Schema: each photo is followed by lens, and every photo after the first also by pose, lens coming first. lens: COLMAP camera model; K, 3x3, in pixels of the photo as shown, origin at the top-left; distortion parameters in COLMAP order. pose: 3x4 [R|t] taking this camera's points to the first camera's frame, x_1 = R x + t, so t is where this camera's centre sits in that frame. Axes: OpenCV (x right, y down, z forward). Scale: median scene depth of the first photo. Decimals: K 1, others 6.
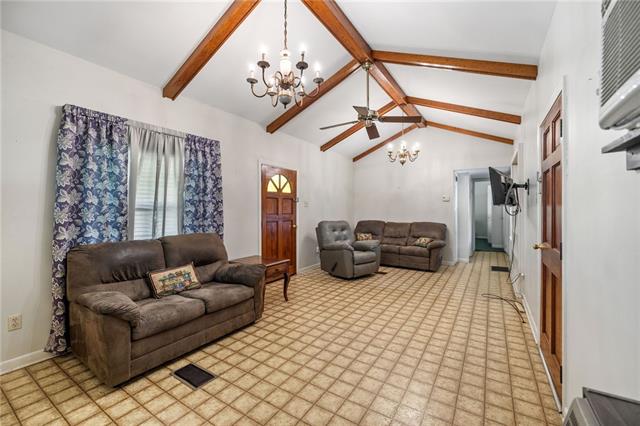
lens RADIAL K [[270.8, 0, 318.7], [0, 270.8, 210.5], [0, 0, 1]] dist [-0.008616, -0.000243]
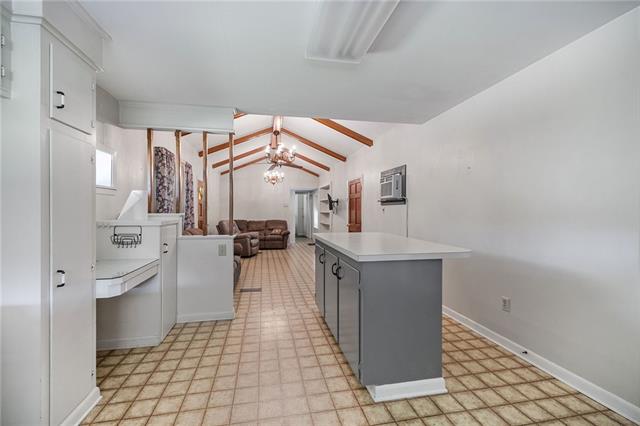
lens RADIAL K [[270.8, 0, 319.0], [0, 270.8, 212.0], [0, 0, 1]] dist [-0.008616, -0.000243]
pose [[0.717608, -0.004374, 0.696434, -0.575498], [0.003340, 0.999990, 0.002838, -0.007332], [-0.696439, 0.000289, 0.717616, -0.341362]]
